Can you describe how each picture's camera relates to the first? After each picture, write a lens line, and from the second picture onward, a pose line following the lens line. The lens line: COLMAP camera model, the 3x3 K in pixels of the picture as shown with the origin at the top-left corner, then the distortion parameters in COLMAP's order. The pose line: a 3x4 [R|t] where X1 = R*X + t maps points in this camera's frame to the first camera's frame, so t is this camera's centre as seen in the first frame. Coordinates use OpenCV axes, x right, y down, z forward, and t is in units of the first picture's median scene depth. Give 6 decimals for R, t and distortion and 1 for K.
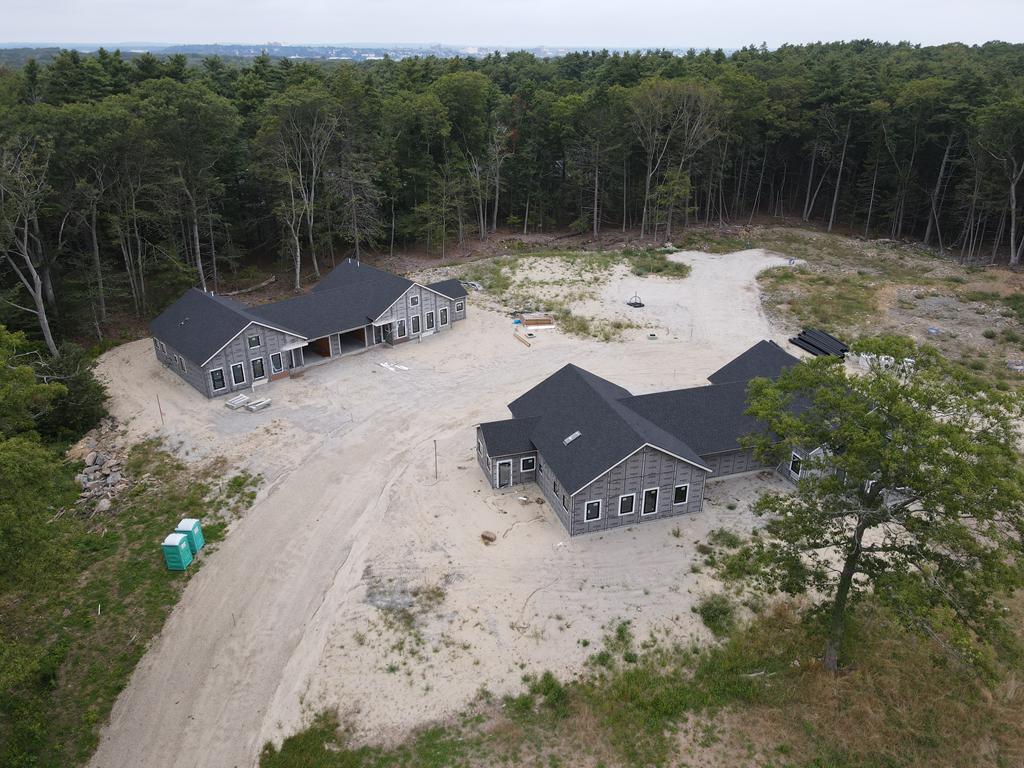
lens RADIAL K [[753.4, 0, 516.8], [0, 753.4, 384.5], [0, 0, 1]] dist [0.011259, 0.005289]
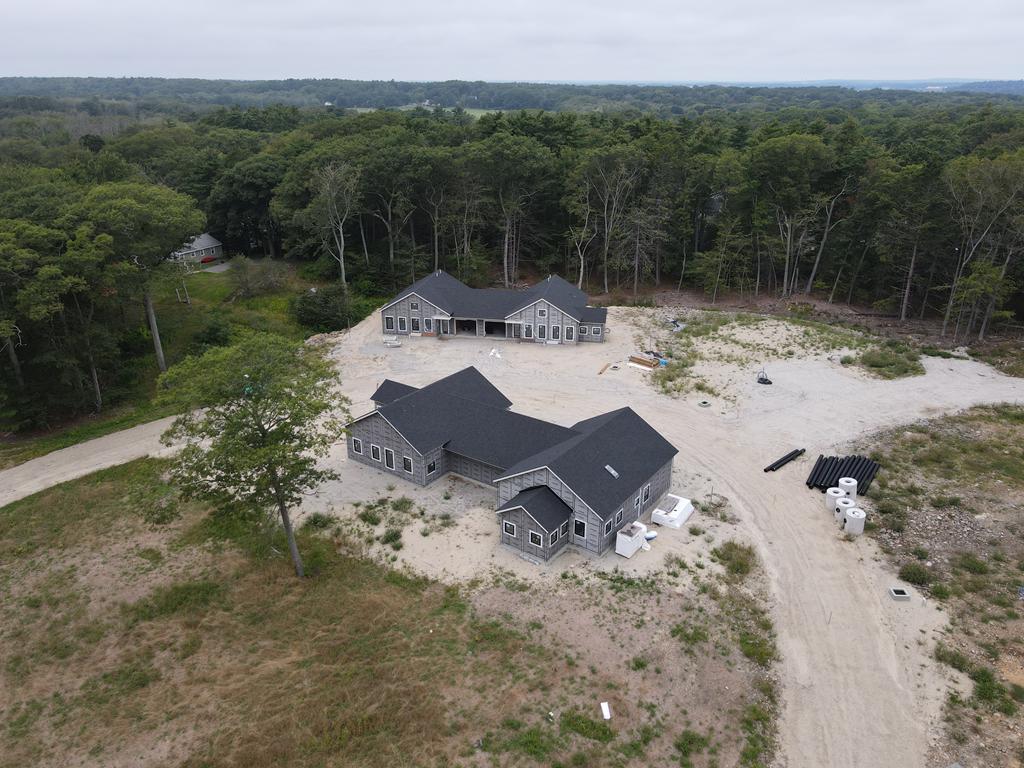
lens RADIAL K [[753.4, 0, 512.4], [0, 753.4, 382.5], [0, 0, 1]] dist [0.011259, 0.005289]
pose [[0.598205, 0.295522, -0.744861, 0.808312], [-0.326269, 0.938803, 0.110439, -0.124157], [0.731915, 0.176960, 0.658016, 0.151893]]
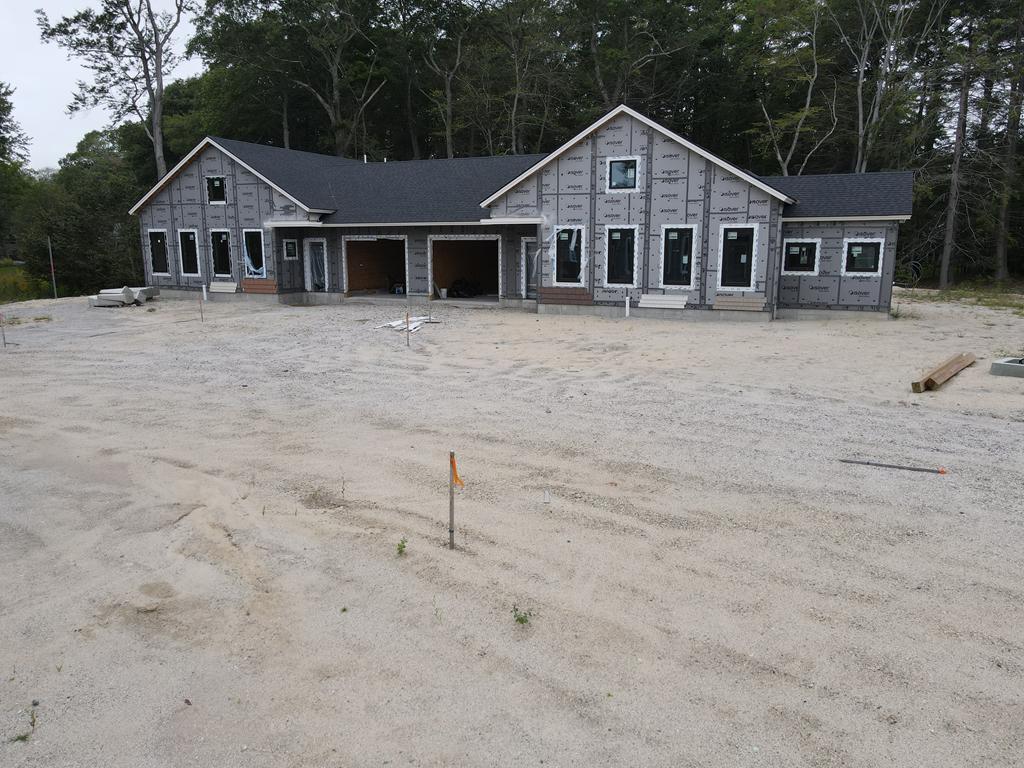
lens RADIAL K [[753.4, 0, 511.6], [0, 753.4, 380.3], [0, 0, 1]] dist [0.011259, 0.005289]
pose [[0.372610, 0.167255, -0.912791, 0.139780], [-0.379944, 0.924898, 0.014376, -0.020643], [0.846643, 0.341453, 0.408173, 0.863561]]
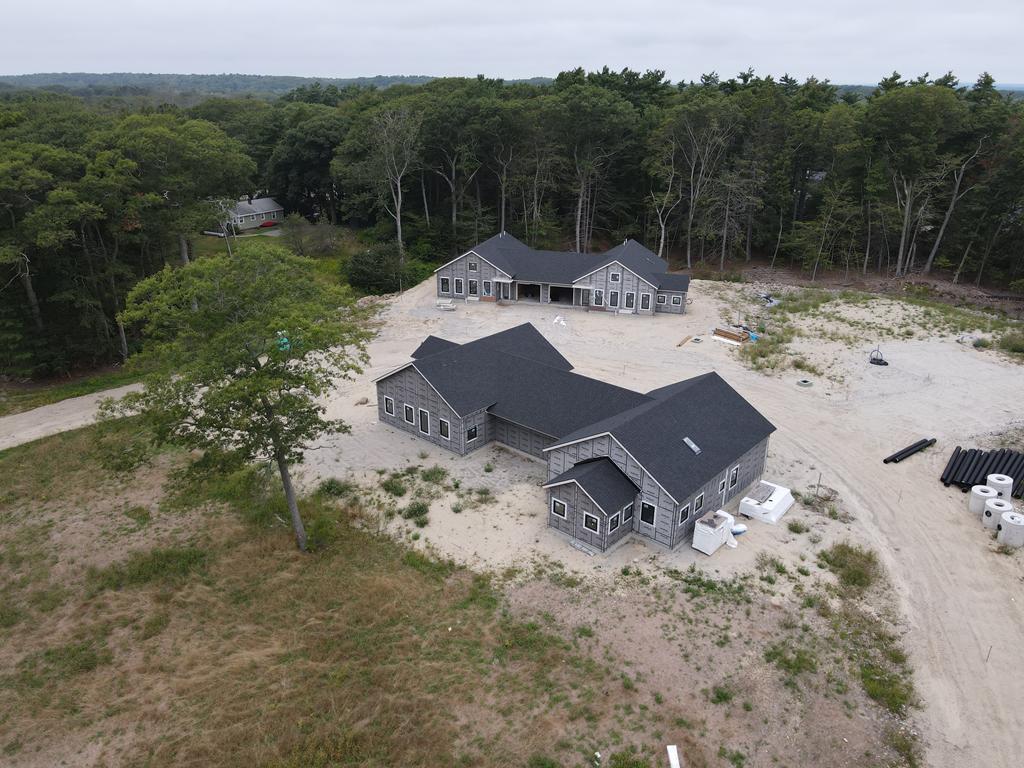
lens RADIAL K [[753.4, 0, 512.4], [0, 753.4, 380.6], [0, 0, 1]] dist [0.011259, 0.005289]
pose [[0.510130, 0.317820, -0.799223, 0.722591], [-0.357261, 0.923569, 0.139234, -0.070332], [0.782389, 0.214504, 0.584685, 0.262833]]
